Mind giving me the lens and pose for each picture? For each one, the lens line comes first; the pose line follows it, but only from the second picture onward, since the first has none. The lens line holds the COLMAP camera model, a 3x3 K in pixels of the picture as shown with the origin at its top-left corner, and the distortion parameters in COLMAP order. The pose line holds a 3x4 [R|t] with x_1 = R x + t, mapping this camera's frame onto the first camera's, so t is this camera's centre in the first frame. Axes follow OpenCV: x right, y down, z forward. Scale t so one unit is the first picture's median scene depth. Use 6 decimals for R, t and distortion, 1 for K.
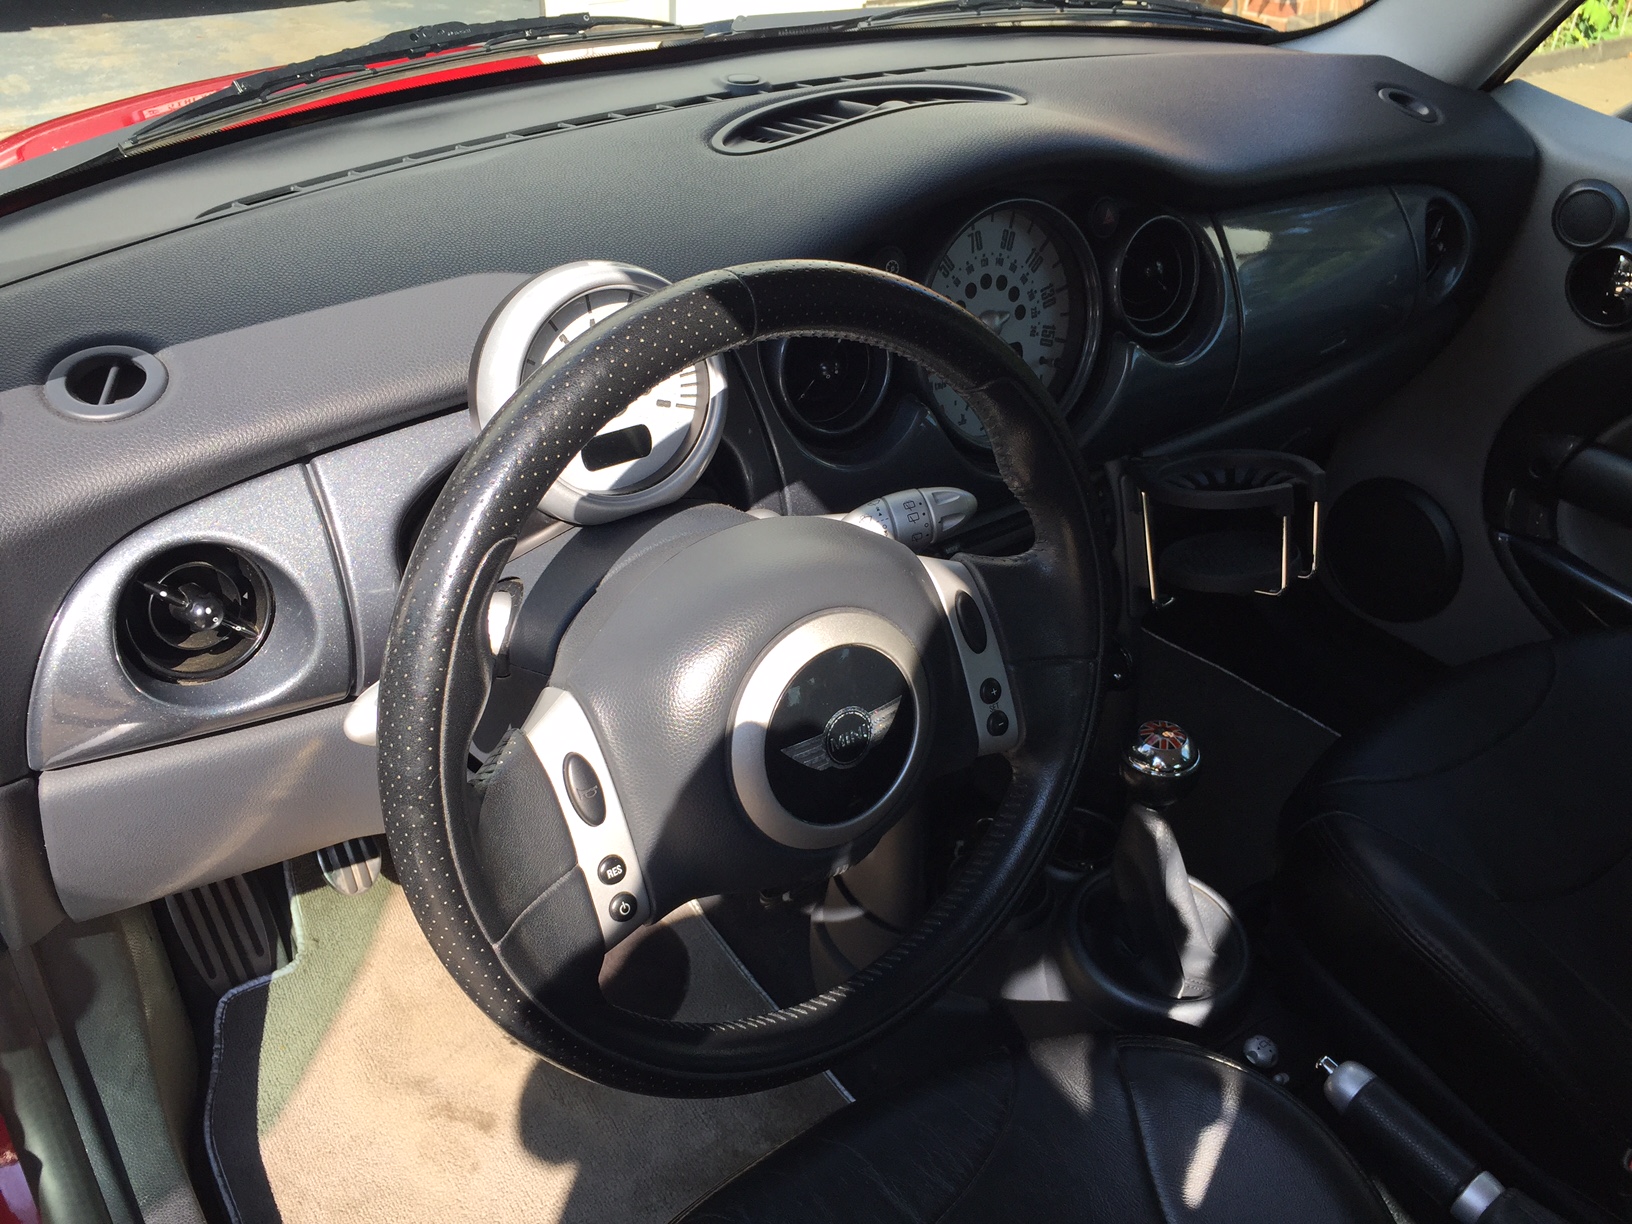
lens RADIAL K [[1421.2, 0, 820.8], [0, 1421.2, 610.6], [0, 0, 1]] dist [0.081735, -0.130892]
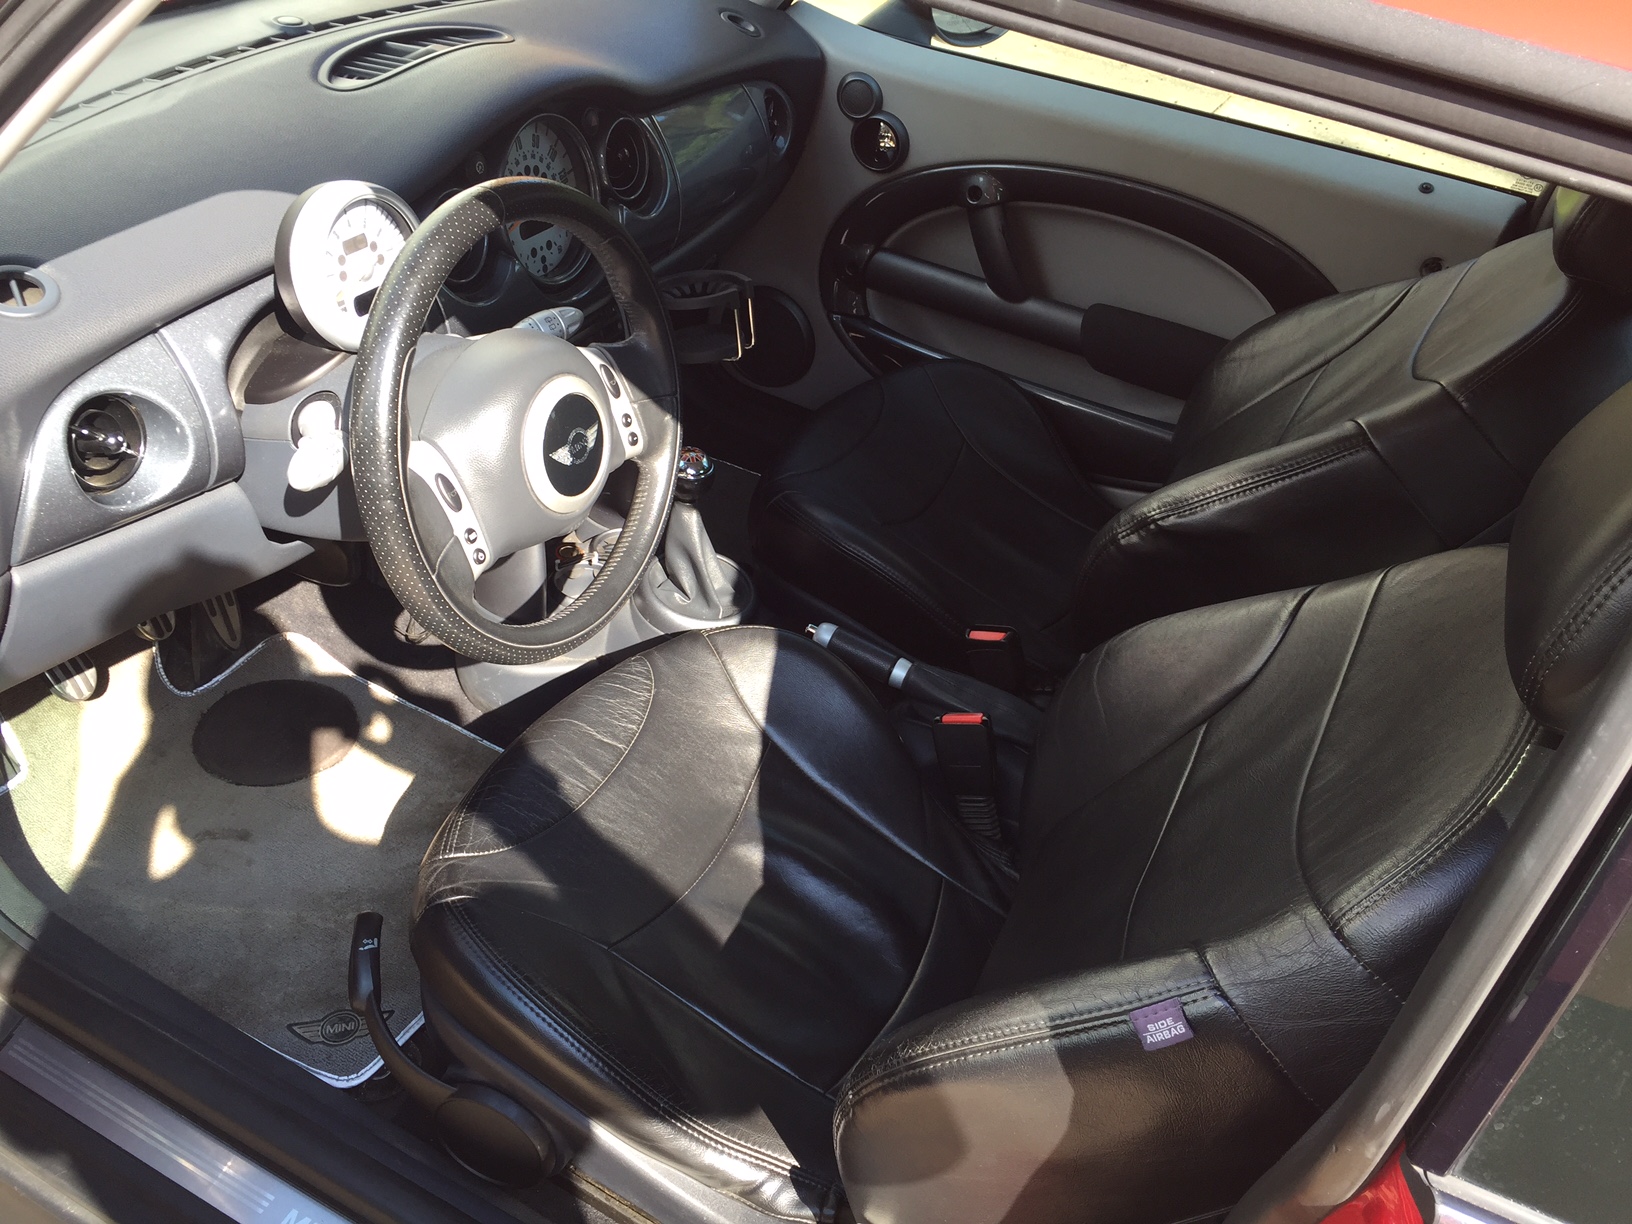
lens RADIAL K [[1421.2, 0, 820.8], [0, 1421.2, 610.6], [0, 0, 1]] dist [0.081735, -0.130892]
pose [[0.884443, -0.197137, 0.422963, -0.336674], [0.152283, 0.978694, 0.137722, 0.059761], [-0.441102, -0.057397, 0.895620, -0.501692]]
